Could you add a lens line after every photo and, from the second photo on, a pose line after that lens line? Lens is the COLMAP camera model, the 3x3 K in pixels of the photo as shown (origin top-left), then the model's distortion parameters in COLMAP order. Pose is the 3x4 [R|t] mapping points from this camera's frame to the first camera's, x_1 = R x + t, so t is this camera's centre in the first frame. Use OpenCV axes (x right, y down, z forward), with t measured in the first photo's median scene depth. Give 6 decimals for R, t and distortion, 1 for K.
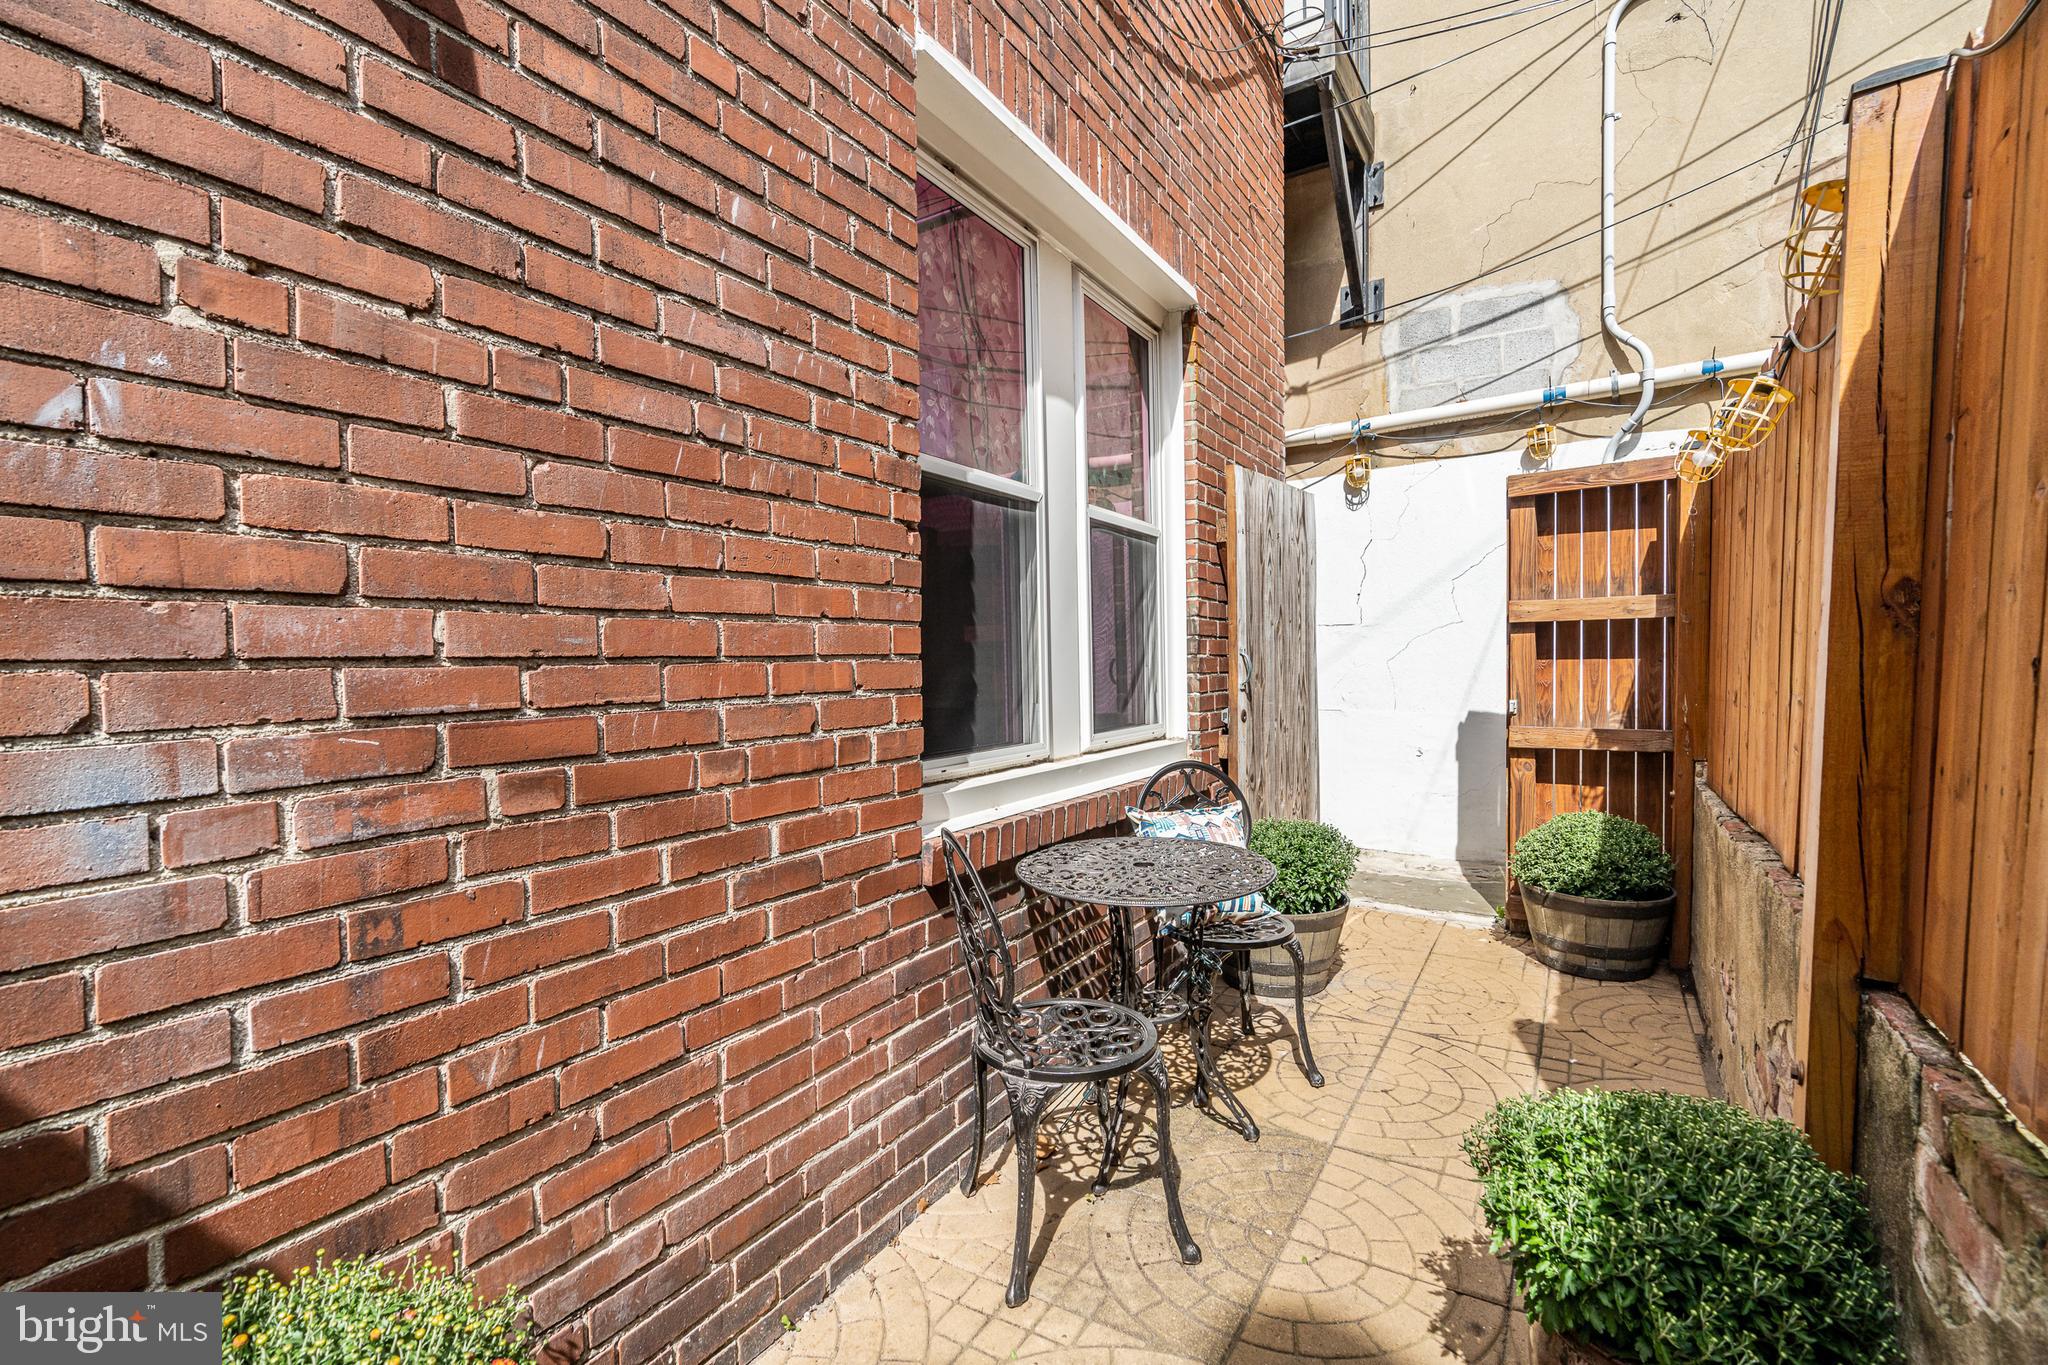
lens RADIAL K [[930.8, 0, 947.9], [0, 930.8, 702.9], [0, 0, 1]] dist [-0.015605, 0.008315]
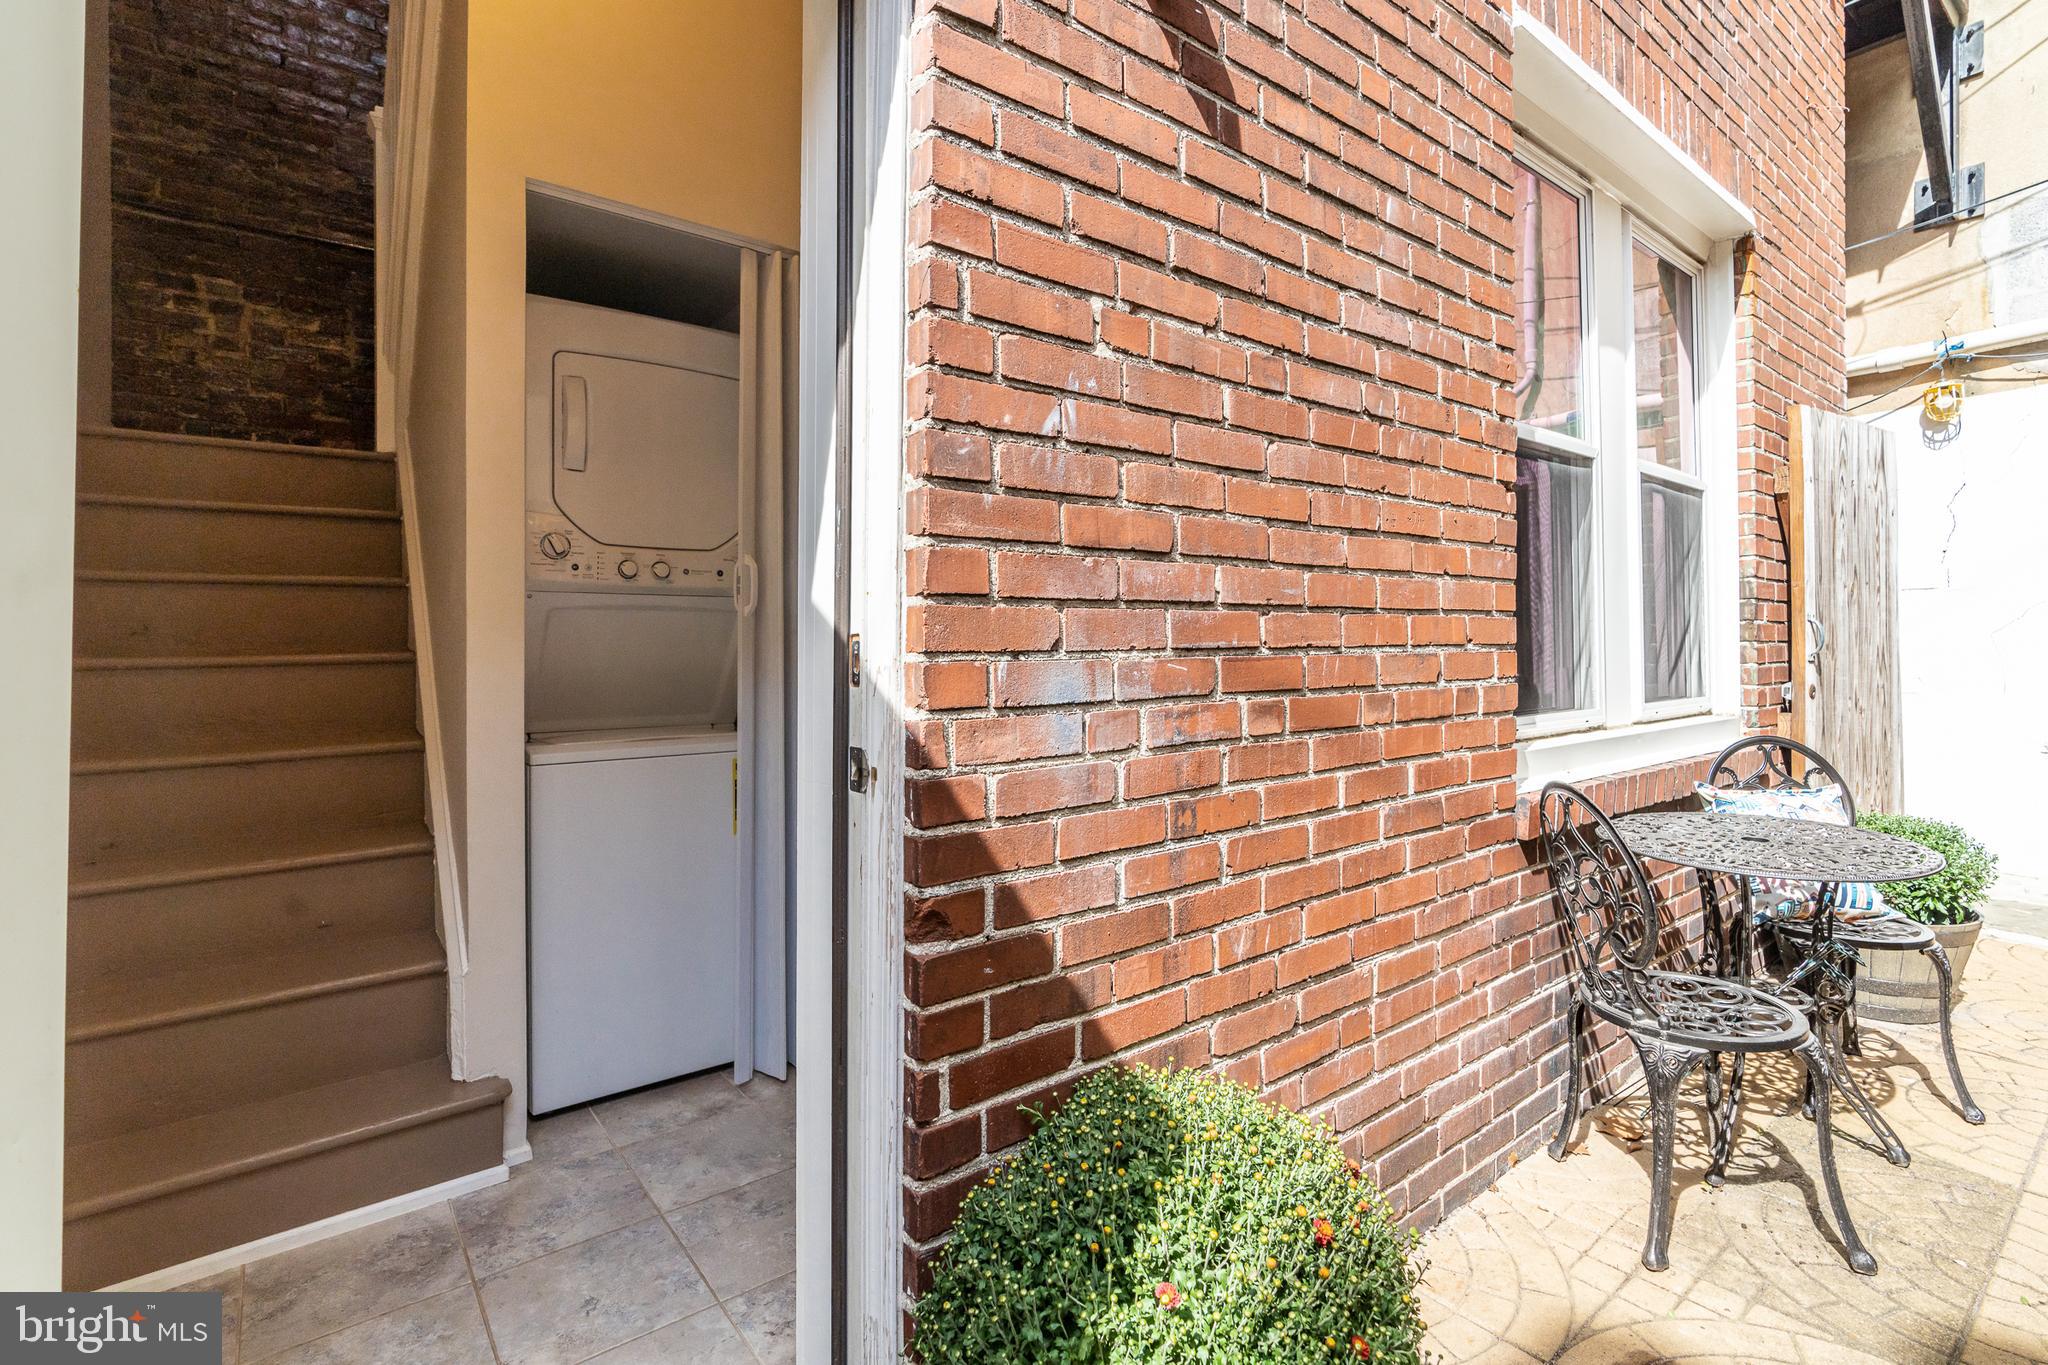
lens RADIAL K [[930.8, 0, 1075.8], [0, 930.8, 642.0], [0, 0, 1]] dist [-0.015605, 0.008315]
pose [[0.946209, 0.014379, -0.323235, -0.201077], [-0.024037, 0.999375, -0.025905, 0.024833], [0.322661, 0.032281, 0.945964, -0.147197]]
